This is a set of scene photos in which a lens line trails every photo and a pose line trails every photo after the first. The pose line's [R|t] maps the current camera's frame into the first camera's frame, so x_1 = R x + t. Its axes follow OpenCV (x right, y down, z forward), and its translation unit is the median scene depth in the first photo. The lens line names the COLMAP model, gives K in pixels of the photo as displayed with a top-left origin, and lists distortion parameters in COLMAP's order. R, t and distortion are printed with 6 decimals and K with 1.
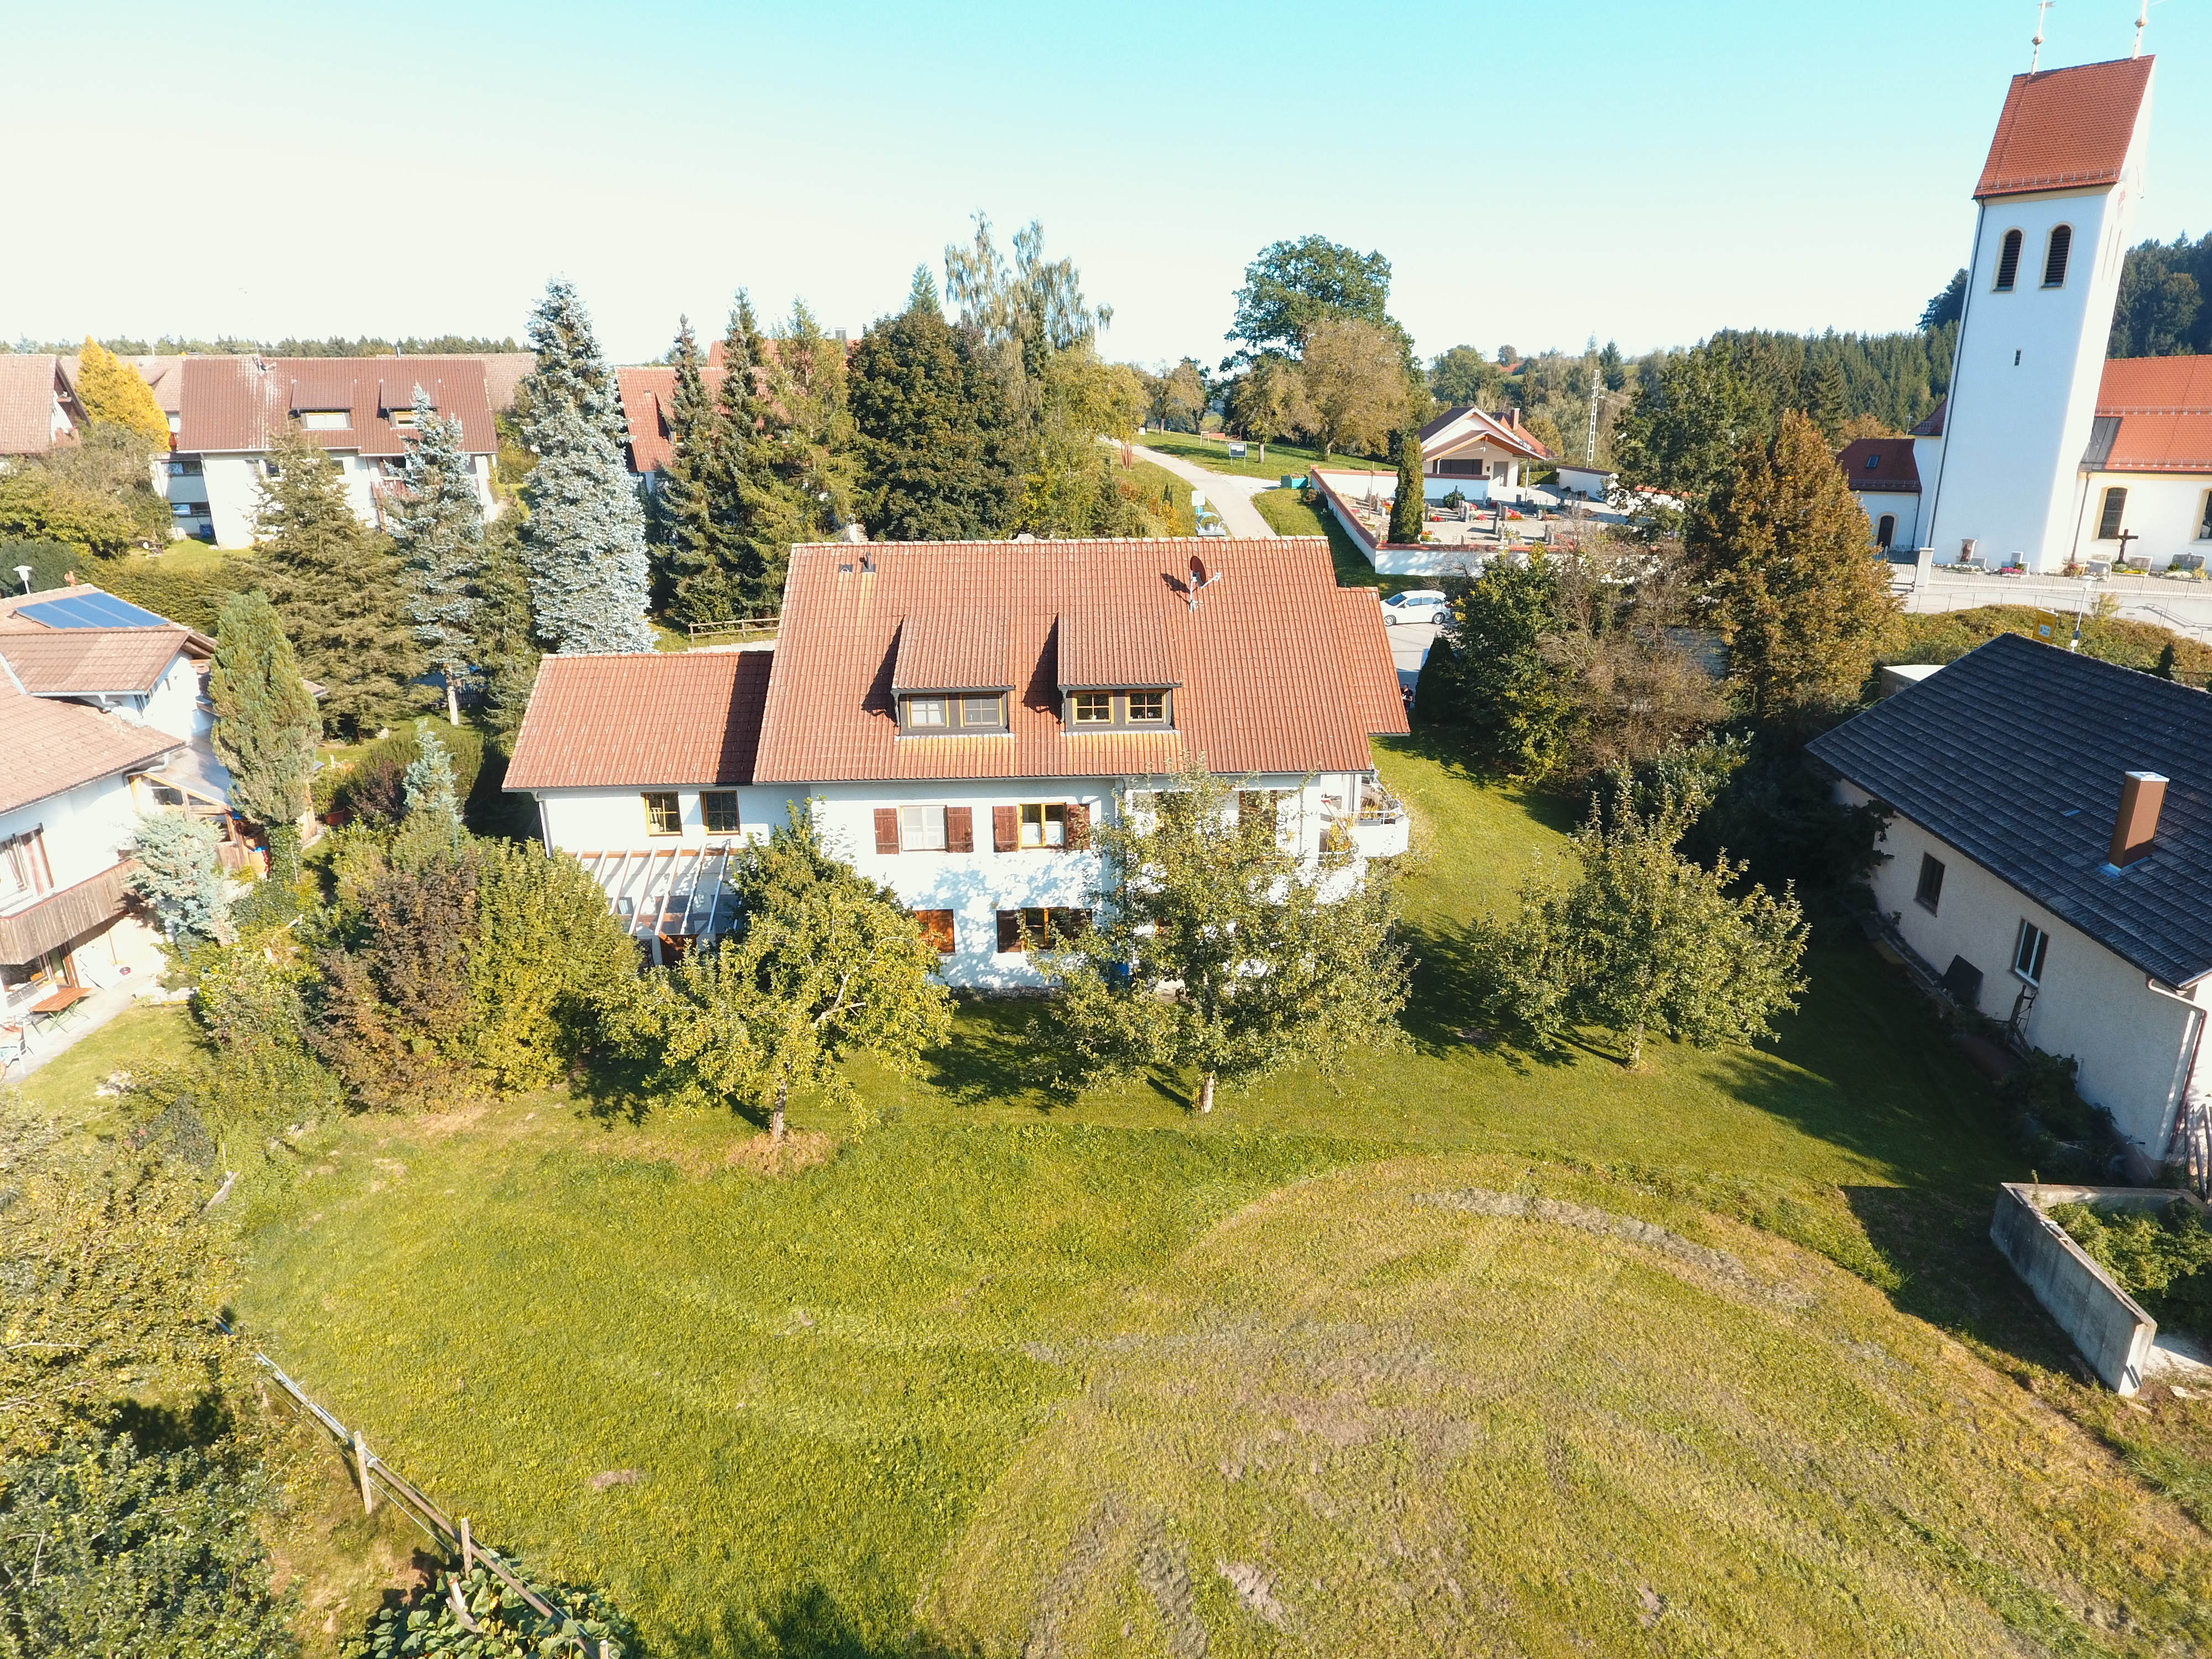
lens RADIAL K [[1294.0, 0, 1106.6], [0, 1294.0, 802.9], [0, 0, 1]] dist [-0.006361, 0.000883]
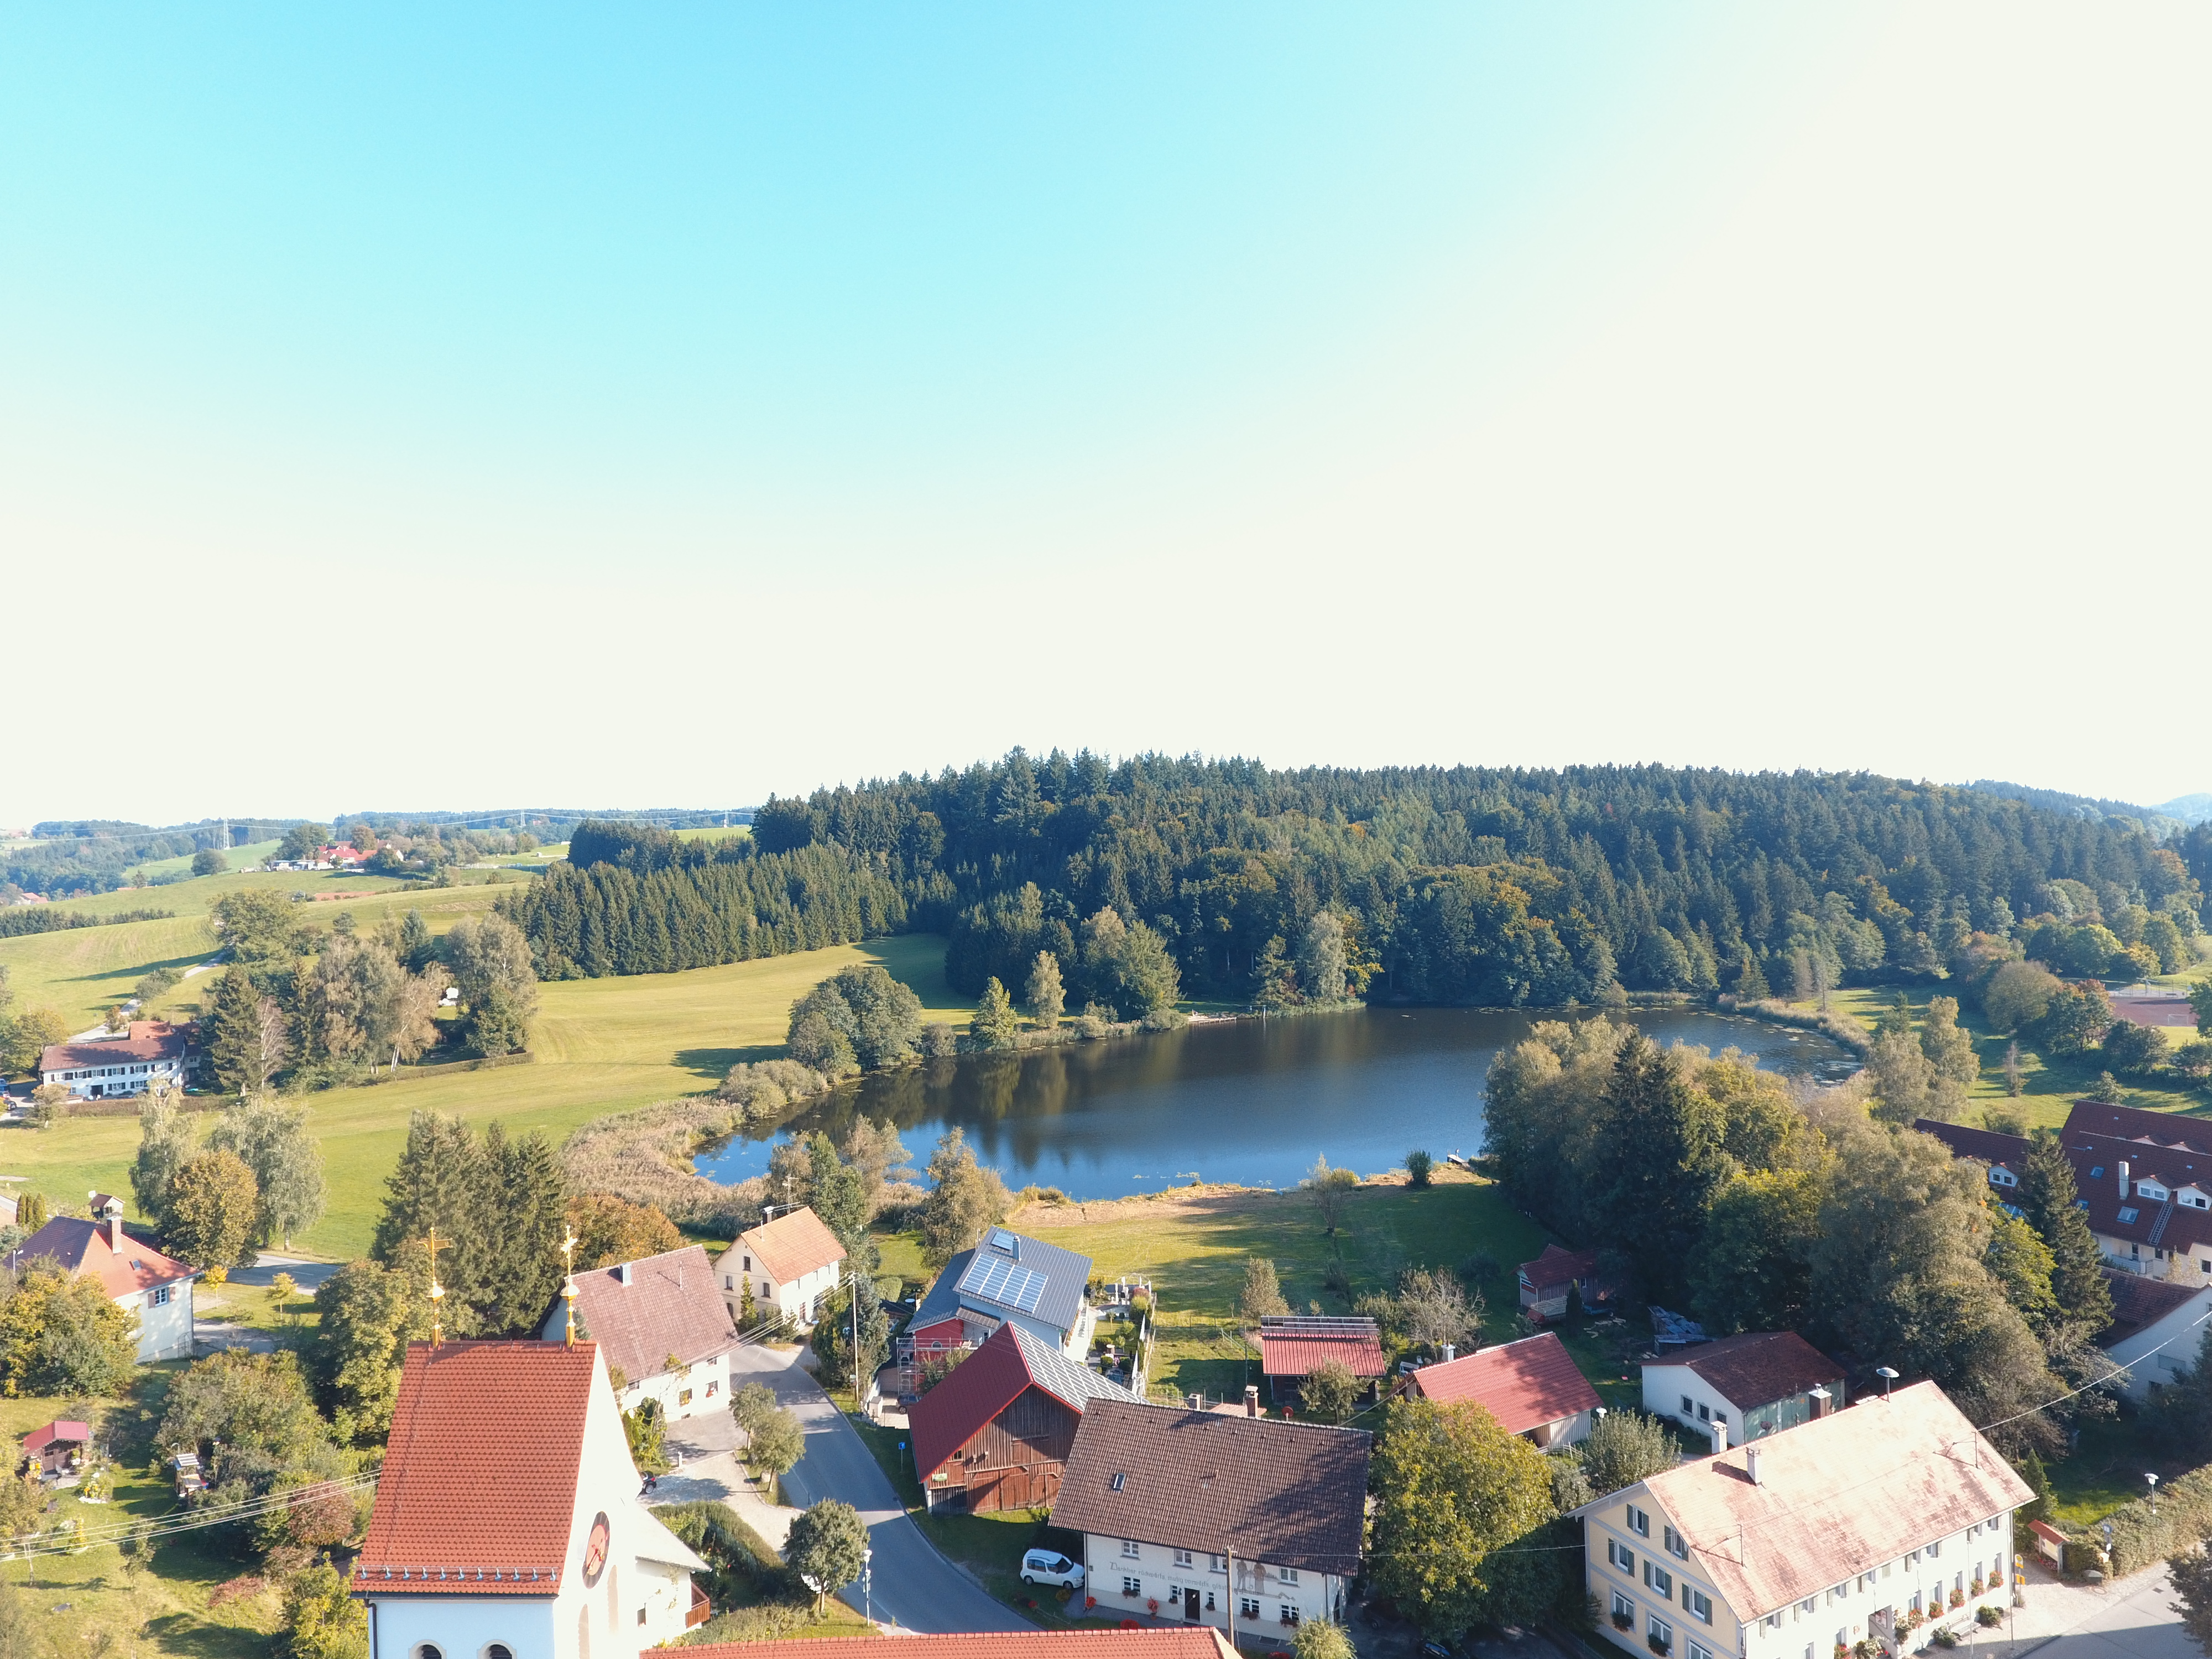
lens RADIAL K [[1294.0, 0, 1110.4], [0, 1294.0, 824.0], [0, 0, 1]] dist [-0.006361, 0.000883]
pose [[0.709070, -0.007858, 0.705095, 0.506080], [0.219887, 0.952541, -0.210511, -0.583046], [-0.669977, 0.304309, 0.677146, 0.298448]]
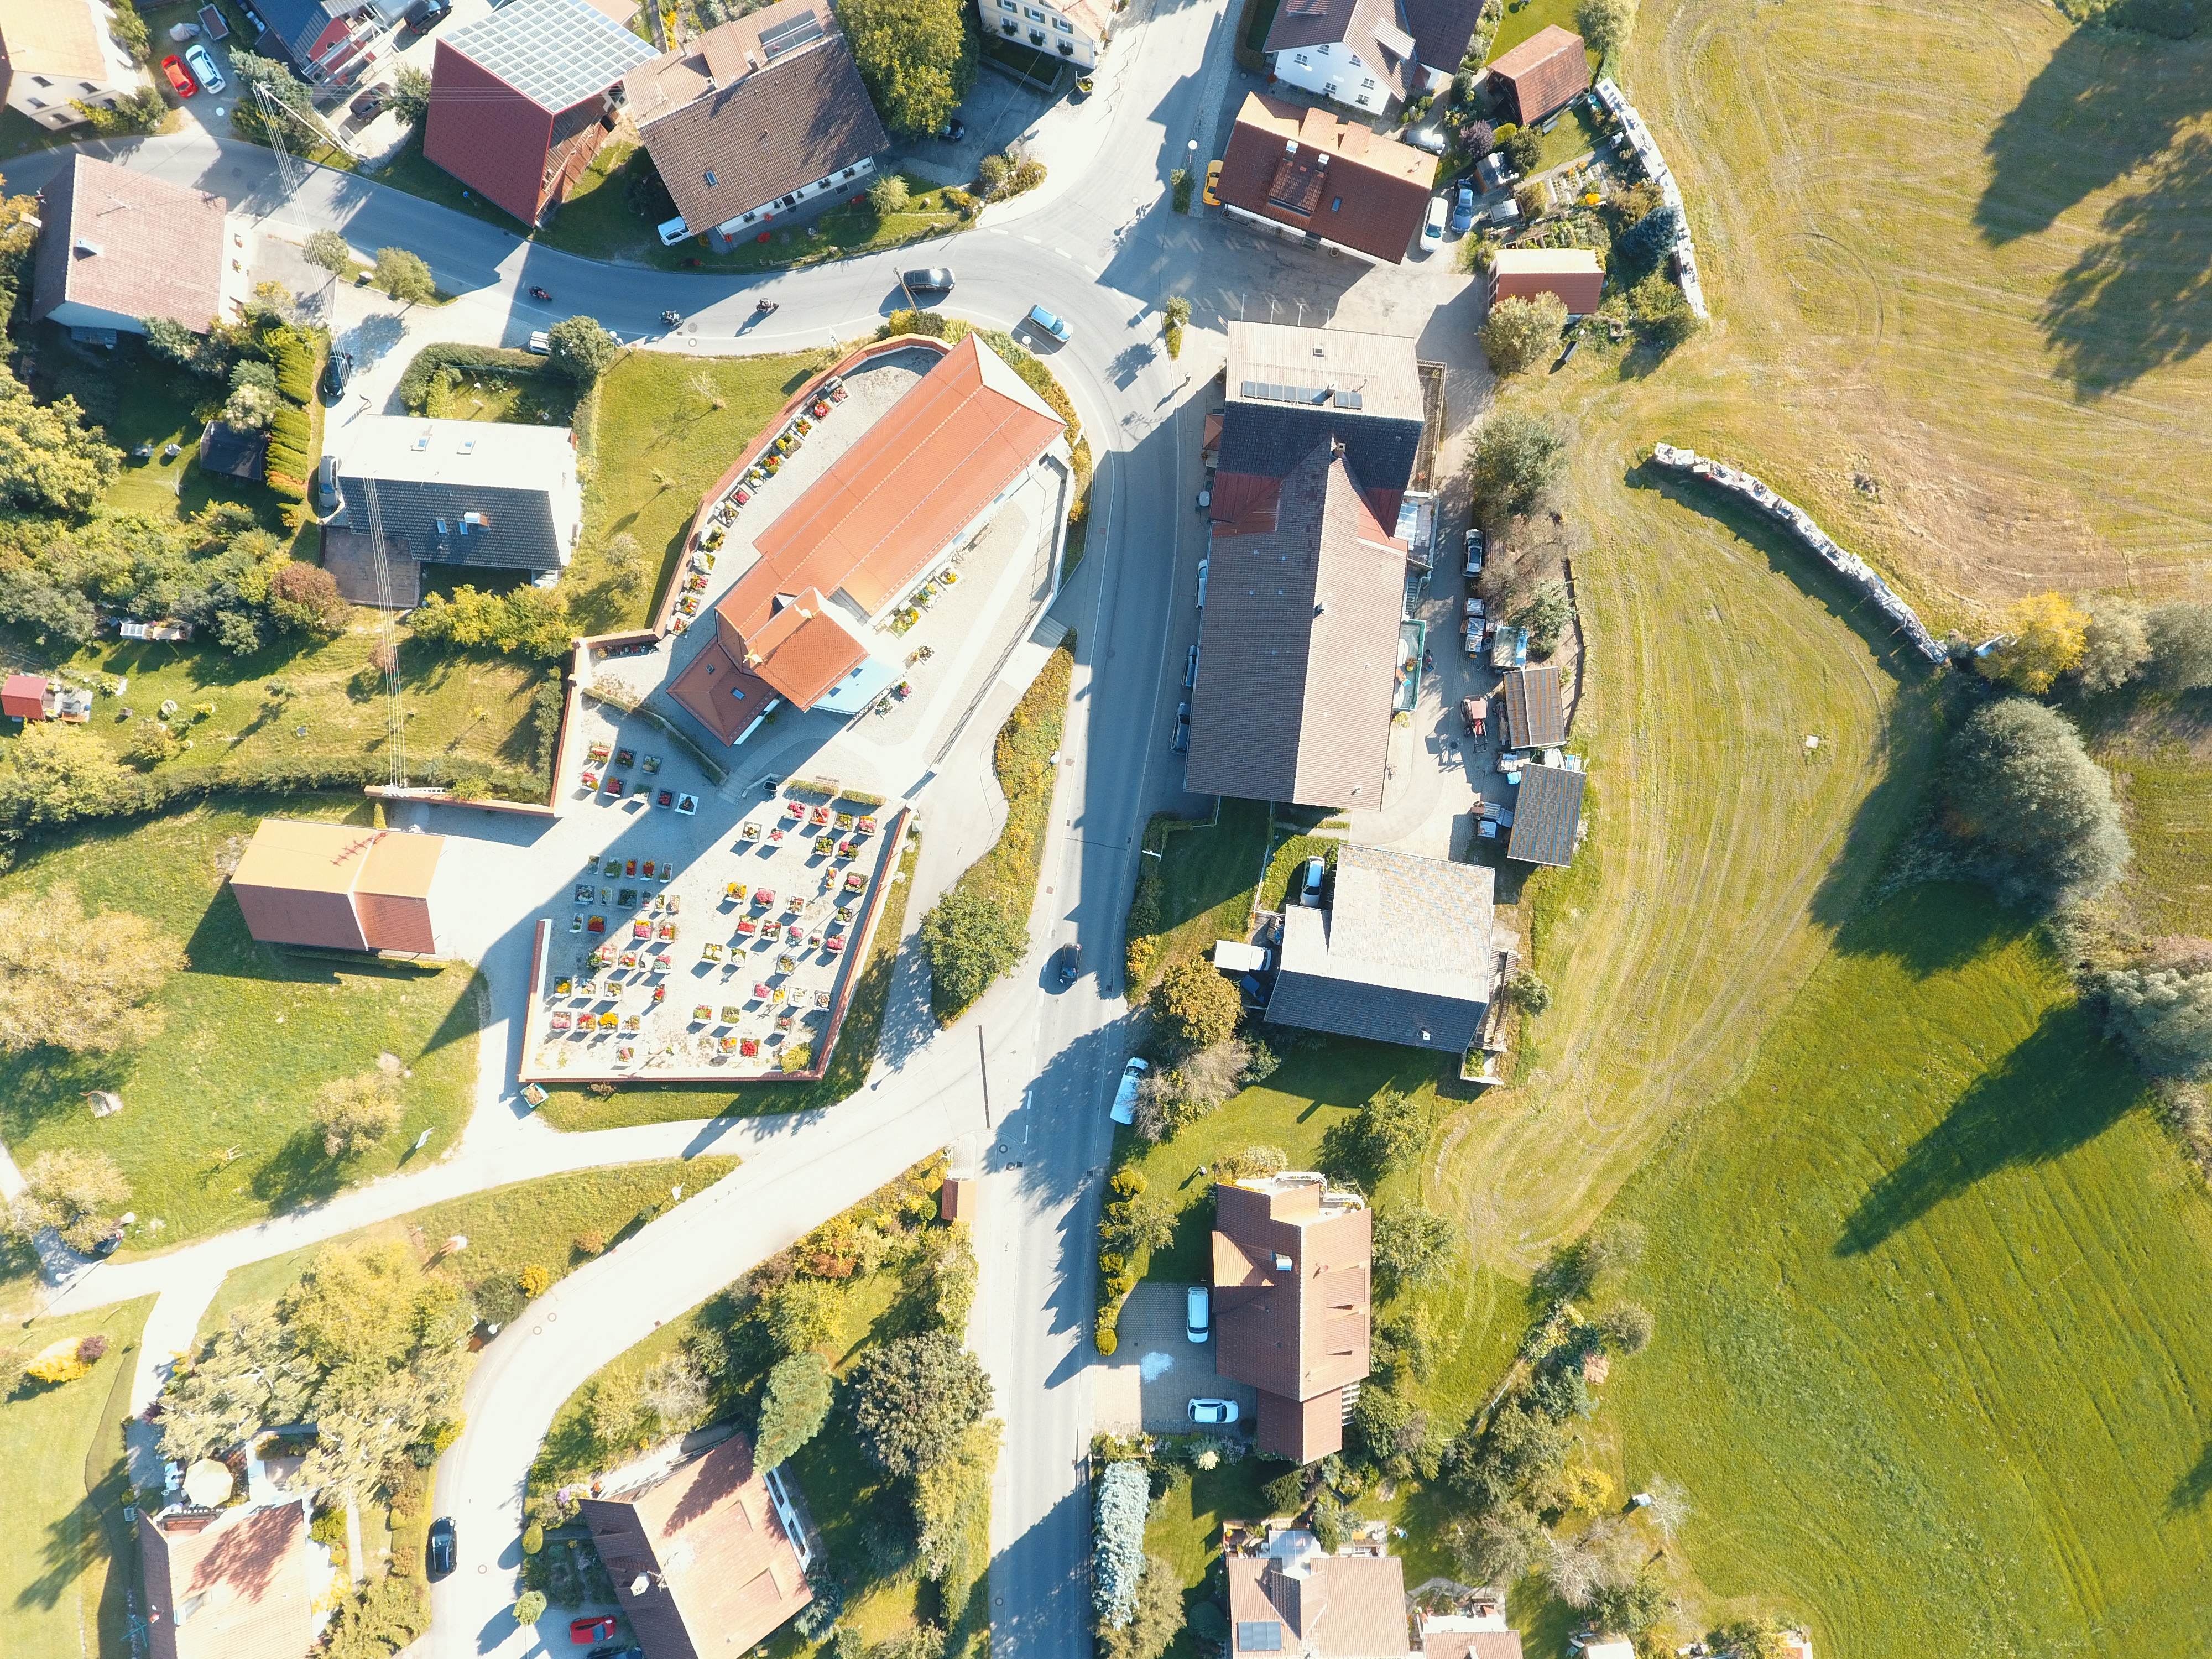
lens RADIAL K [[1294.0, 0, 1110.5], [0, 1294.0, 817.8], [0, 0, 1]] dist [-0.006361, 0.000883]
pose [[0.034511, -0.999305, -0.014065, 0.578688], [0.294477, -0.003280, 0.955653, -1.616714], [-0.955035, -0.037123, 0.294159, 0.294228]]
